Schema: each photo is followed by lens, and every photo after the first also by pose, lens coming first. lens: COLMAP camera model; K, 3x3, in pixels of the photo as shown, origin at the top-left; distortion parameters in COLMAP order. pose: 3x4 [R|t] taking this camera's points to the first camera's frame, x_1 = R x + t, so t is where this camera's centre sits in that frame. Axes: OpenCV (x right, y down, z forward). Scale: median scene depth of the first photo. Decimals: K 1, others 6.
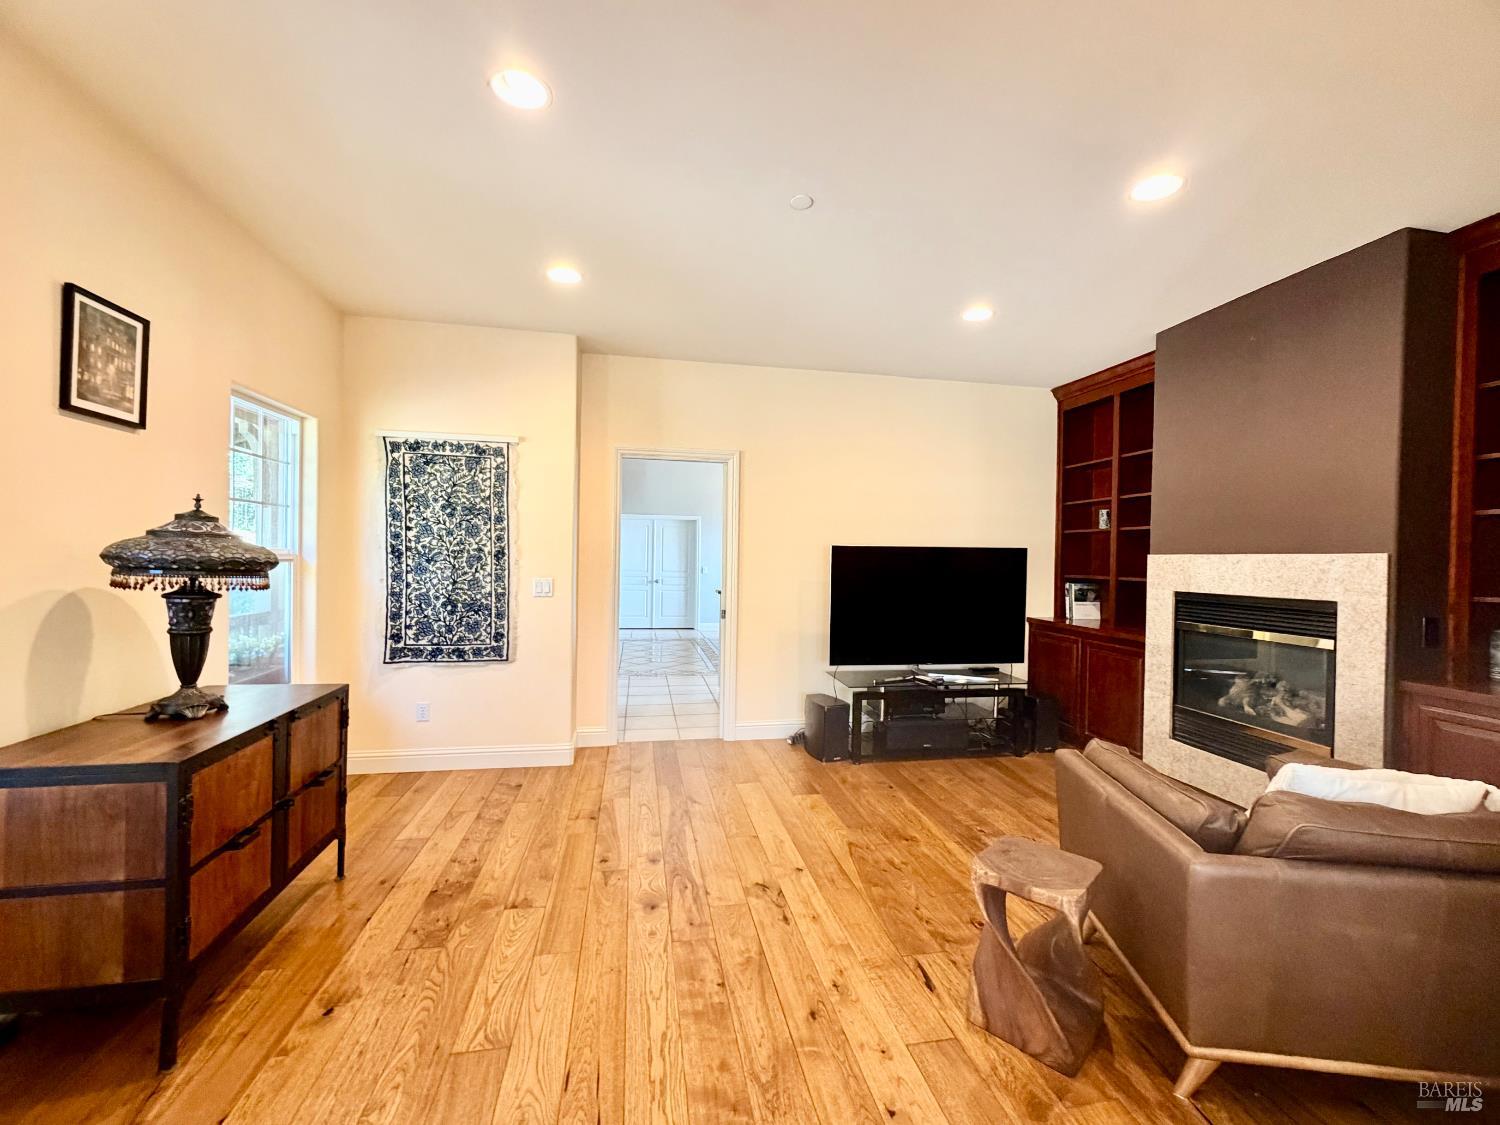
lens RADIAL K [[596.5, 0, 747.0], [0, 596.5, 558.3], [0, 0, 1]] dist [0.004494, -0.001259]
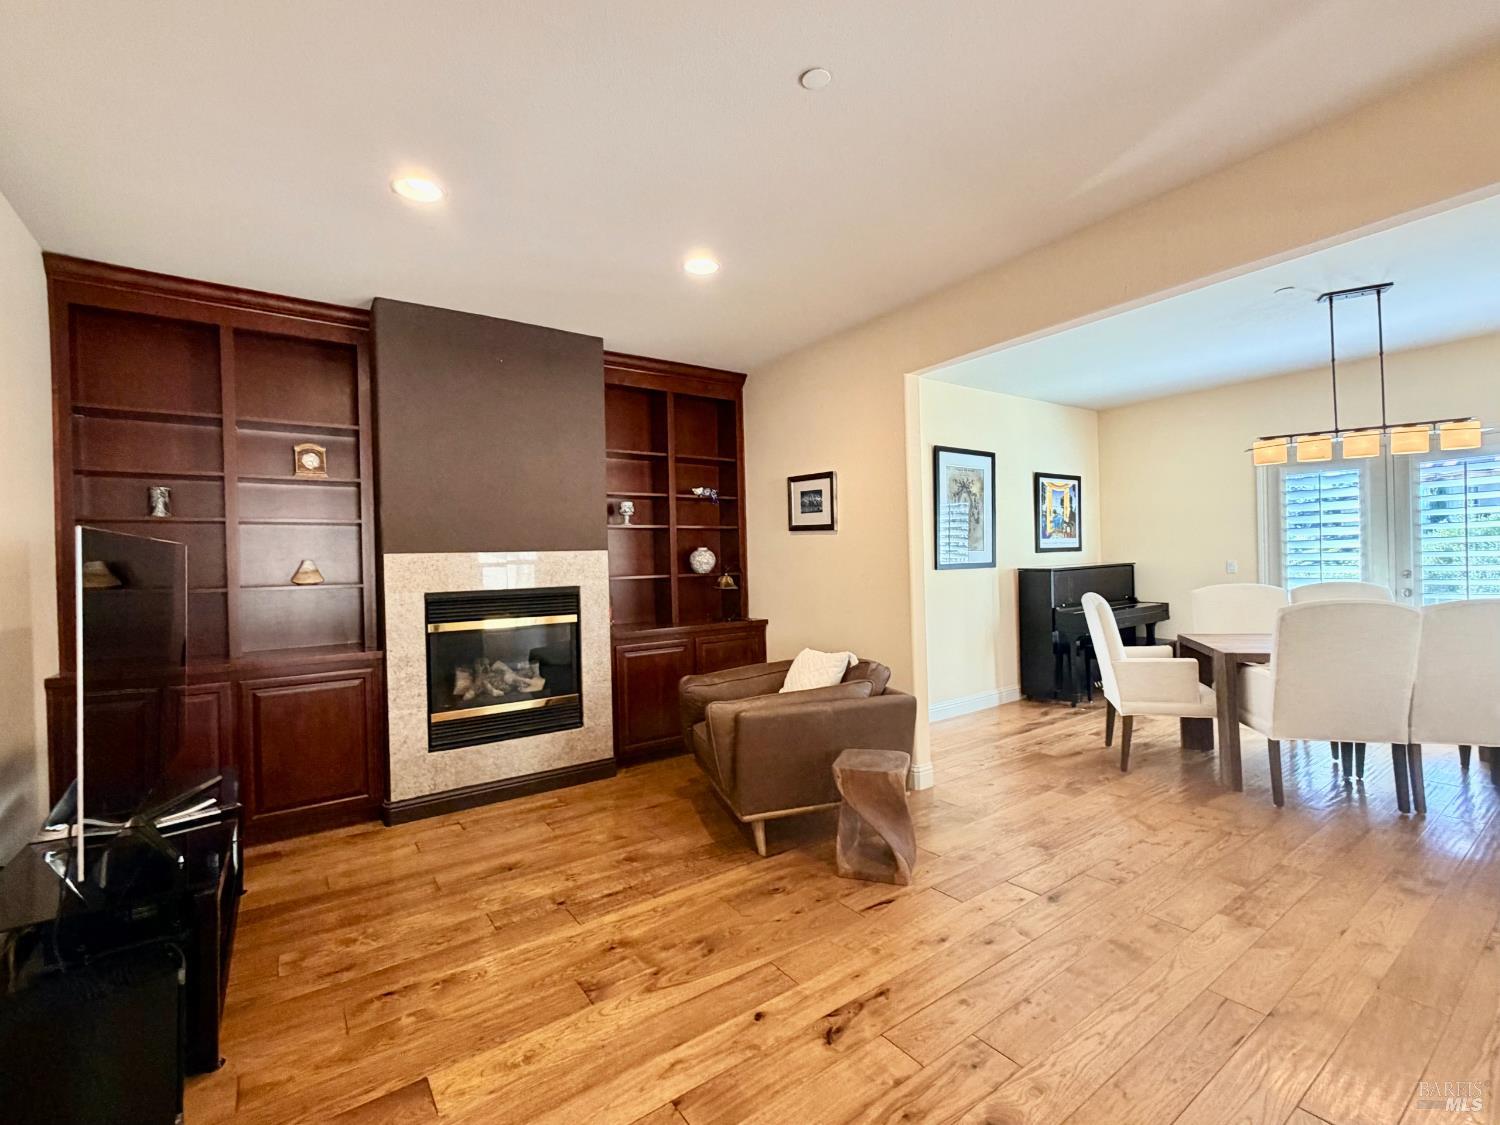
lens RADIAL K [[668.3, 0, 749.5], [0, 668.3, 561.2], [0, 0, 1]] dist [-0.002351, -0.000061]
pose [[-0.409864, -0.006779, 0.912122, -0.529144], [0.019161, 0.999688, 0.016040, -0.001228], [-0.911945, 0.024051, -0.409606, 1.174004]]
